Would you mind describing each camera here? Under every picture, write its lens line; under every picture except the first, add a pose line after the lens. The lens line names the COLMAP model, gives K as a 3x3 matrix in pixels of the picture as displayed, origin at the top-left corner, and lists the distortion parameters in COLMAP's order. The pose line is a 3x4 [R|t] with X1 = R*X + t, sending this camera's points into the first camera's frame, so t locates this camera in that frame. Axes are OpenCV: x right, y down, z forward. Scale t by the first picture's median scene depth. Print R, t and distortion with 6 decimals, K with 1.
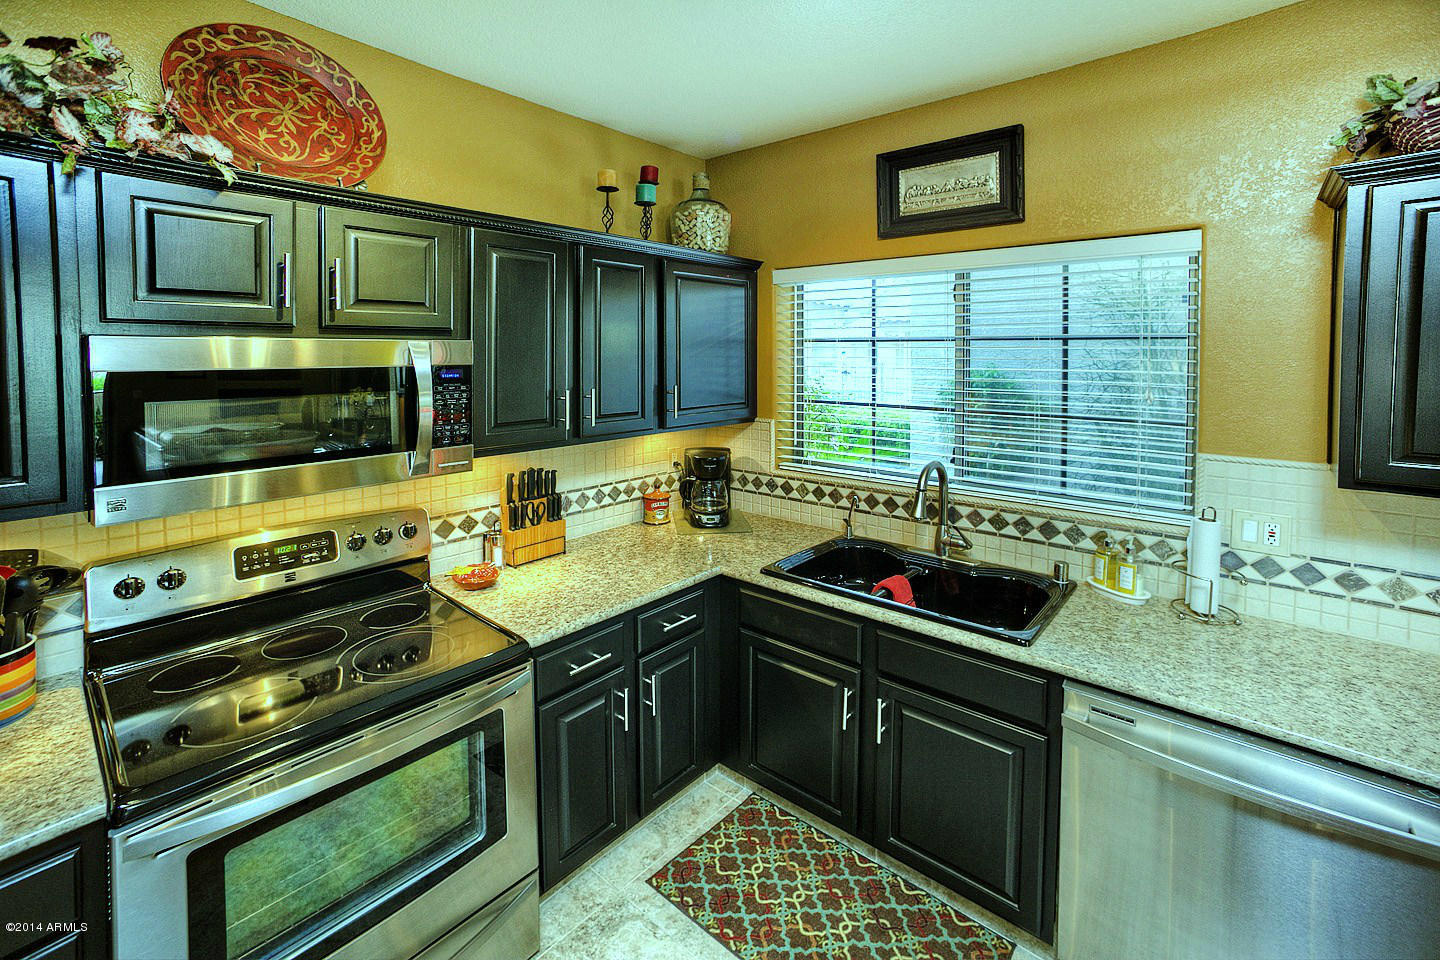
lens RADIAL K [[605.1, 0, 737.4], [0, 605.1, 365.5], [0, 0, 1]] dist [-0.040733, 0.012125]
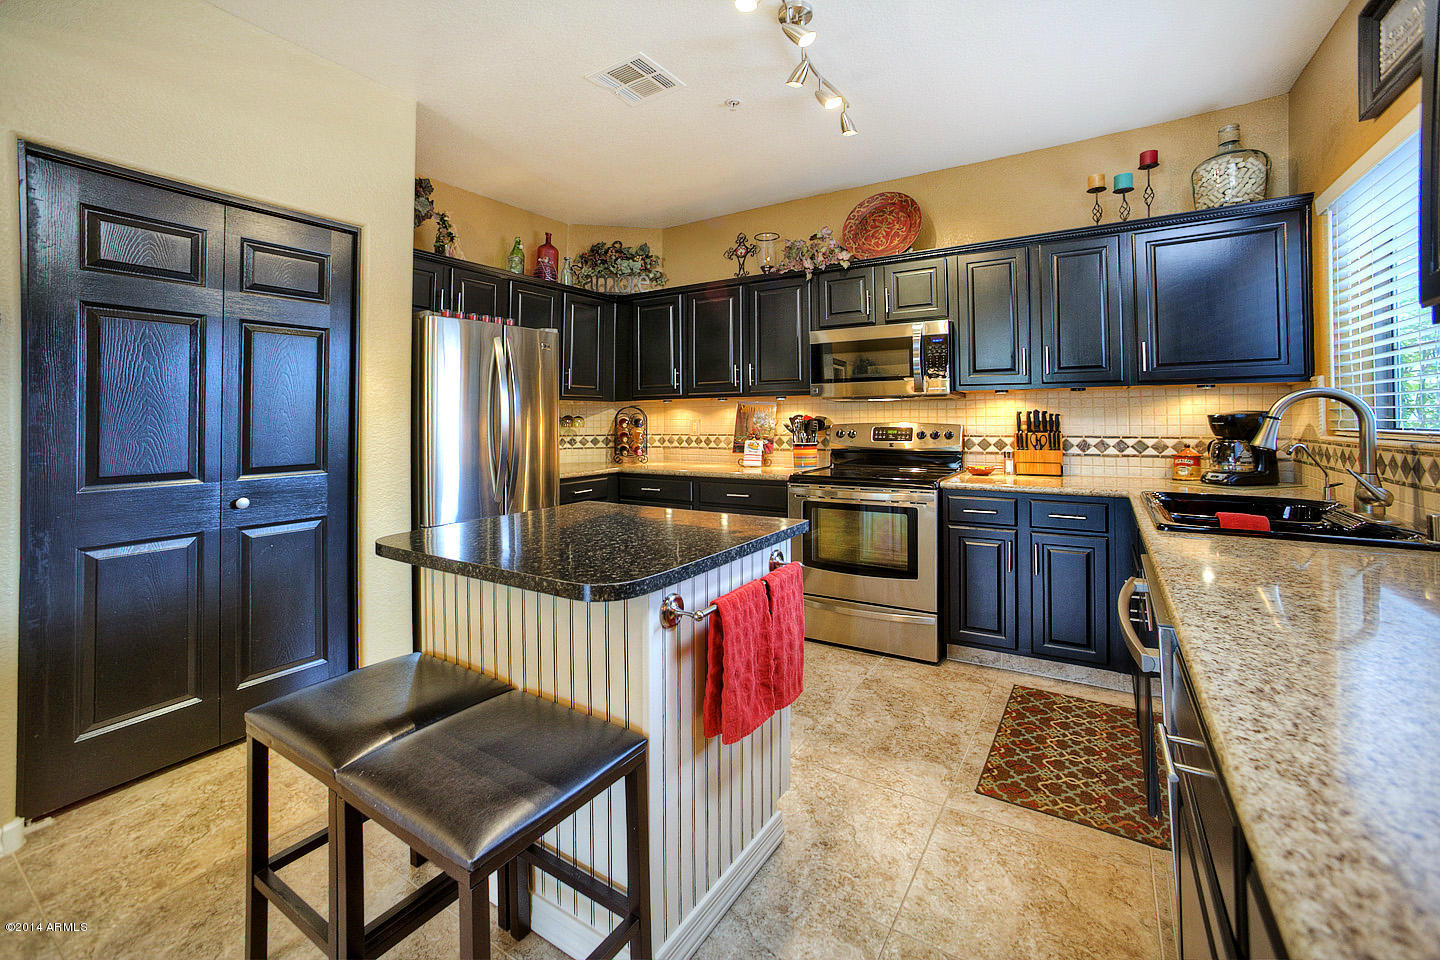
lens RADIAL K [[605.1, 0, 703.9], [0, 605.1, 405.5], [0, 0, 1]] dist [-0.040733, 0.012125]
pose [[0.107608, -0.018422, -0.994023, 1.083903], [-0.016738, 0.999653, -0.020339, 0.228193], [0.994052, 0.018827, 0.107263, 0.091026]]
